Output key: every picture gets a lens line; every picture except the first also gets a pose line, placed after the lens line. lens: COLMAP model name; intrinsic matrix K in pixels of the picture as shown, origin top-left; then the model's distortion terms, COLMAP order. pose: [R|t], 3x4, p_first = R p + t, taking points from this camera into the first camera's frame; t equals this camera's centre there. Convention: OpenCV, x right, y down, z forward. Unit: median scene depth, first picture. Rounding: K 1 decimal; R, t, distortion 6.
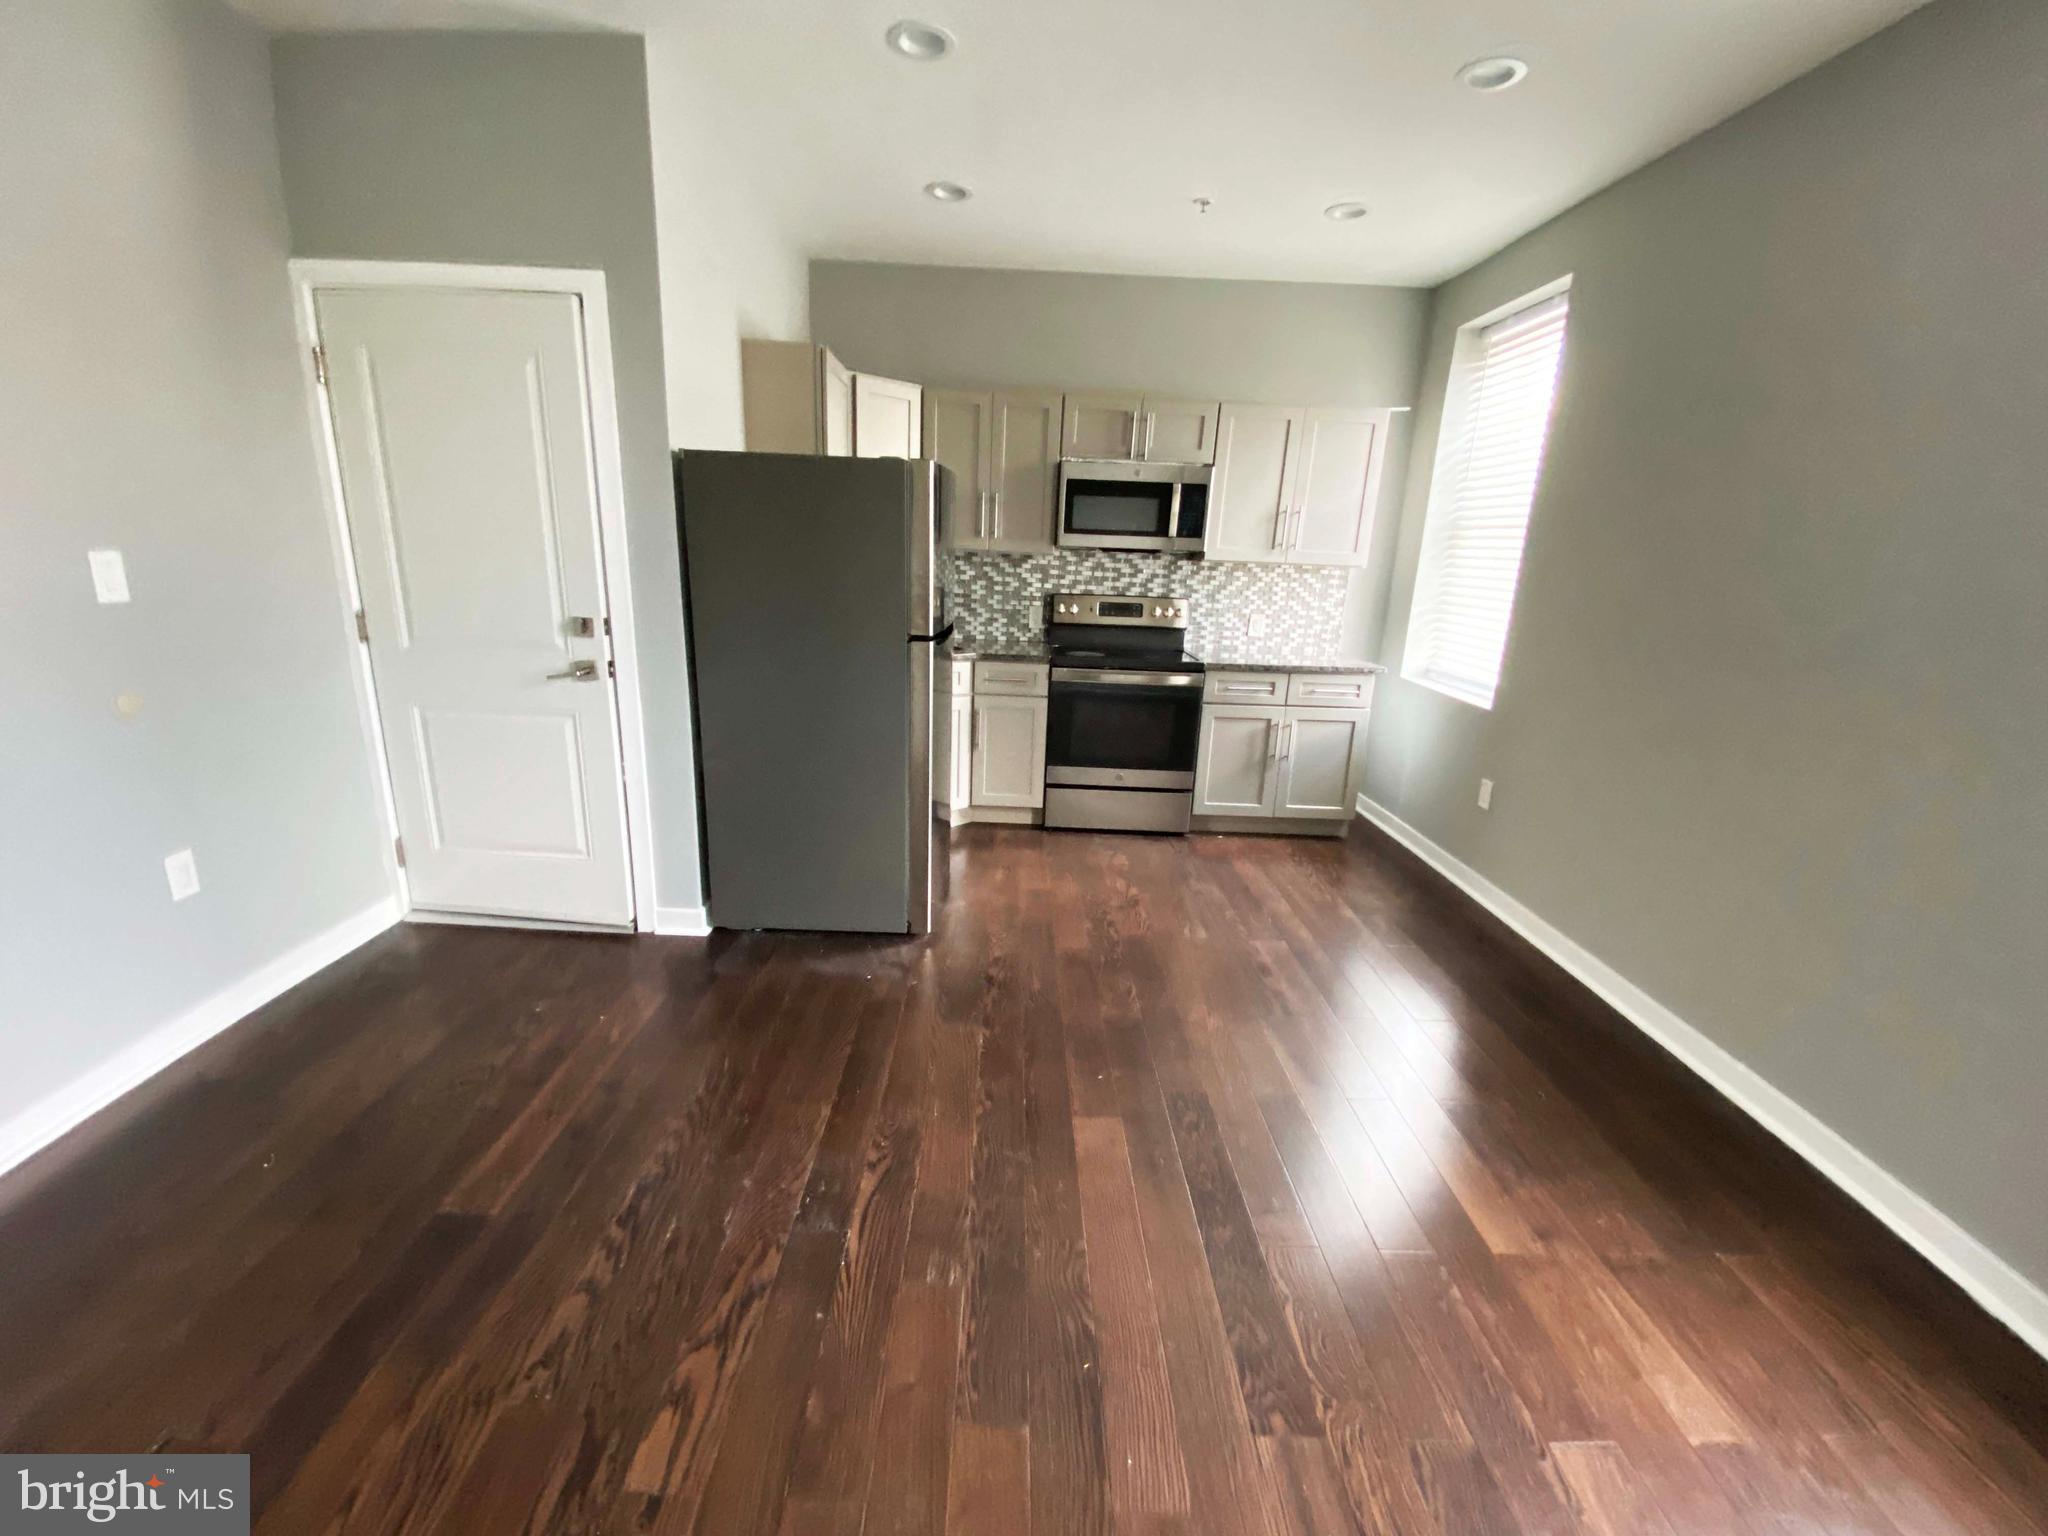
lens RADIAL K [[832.0, 0, 1024.0], [0, 832.0, 768.0], [0, 0, 1]] dist [0.045193, -0.031330]
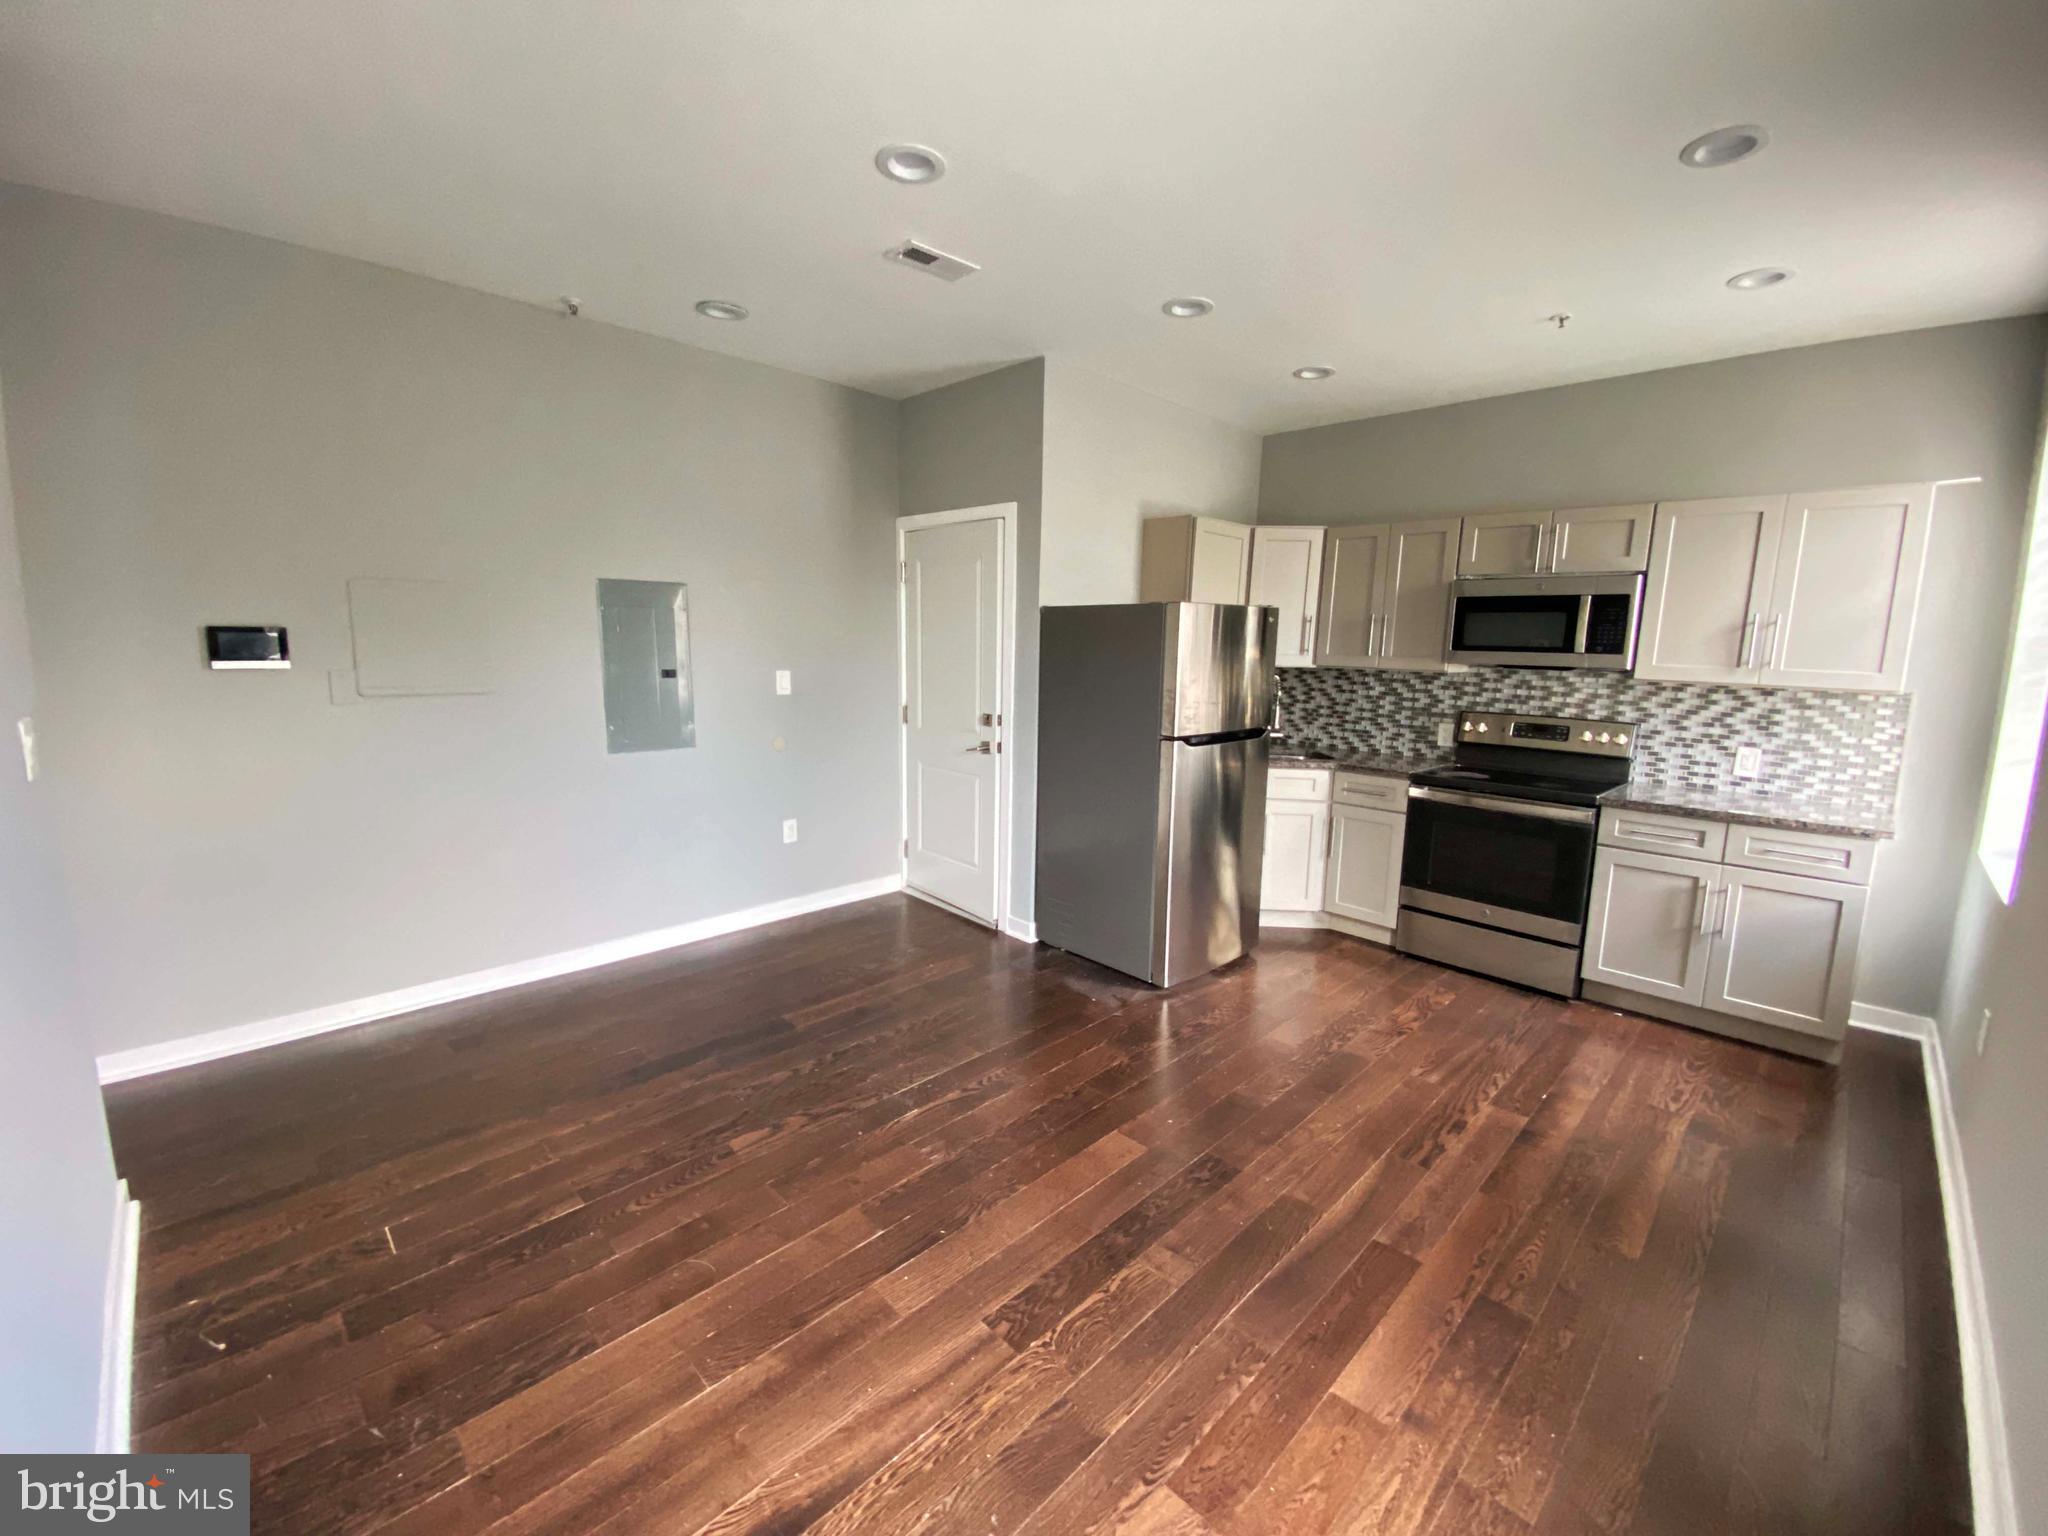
lens RADIAL K [[832.0, 0, 1024.0], [0, 832.0, 768.0], [0, 0, 1]] dist [0.045193, -0.031330]
pose [[0.701986, 0.086011, -0.706978, 0.404065], [-0.176946, 0.982617, -0.056152, -0.003138], [0.689859, 0.164515, 0.705003, -0.014269]]
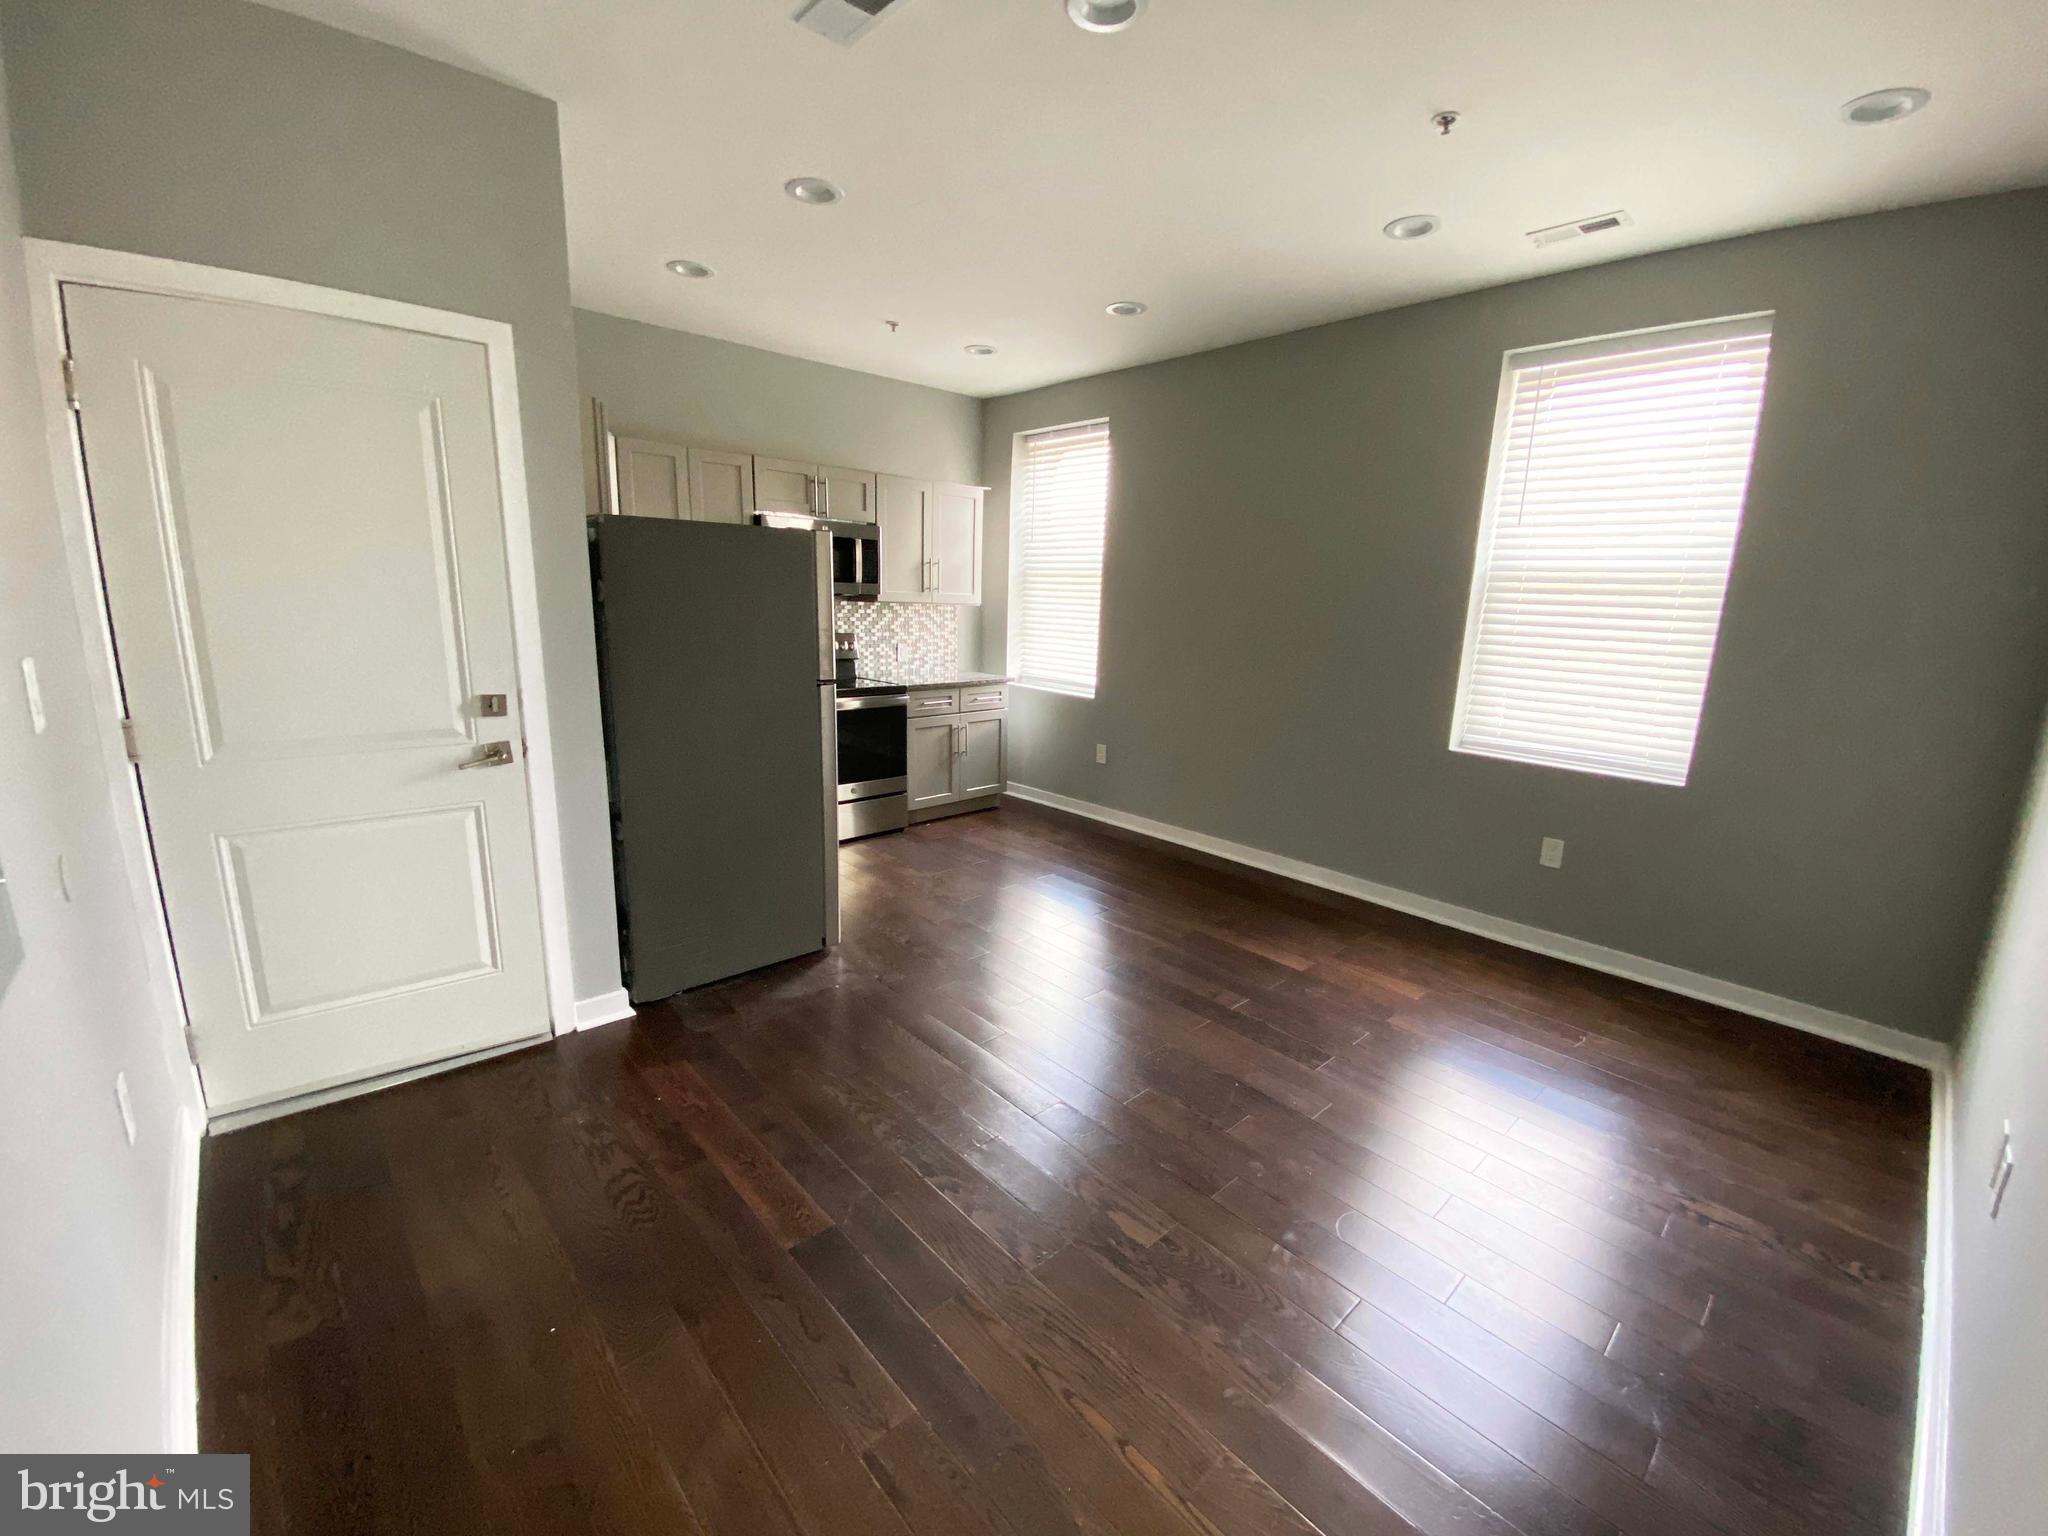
lens RADIAL K [[832.0, 0, 1024.0], [0, 832.0, 768.0], [0, 0, 1]] dist [0.045193, -0.031330]
pose [[0.740266, -0.160739, 0.652816, -0.458986], [0.178486, 0.983142, 0.039678, -0.024174], [-0.648189, 0.087146, 0.756476, -0.020031]]
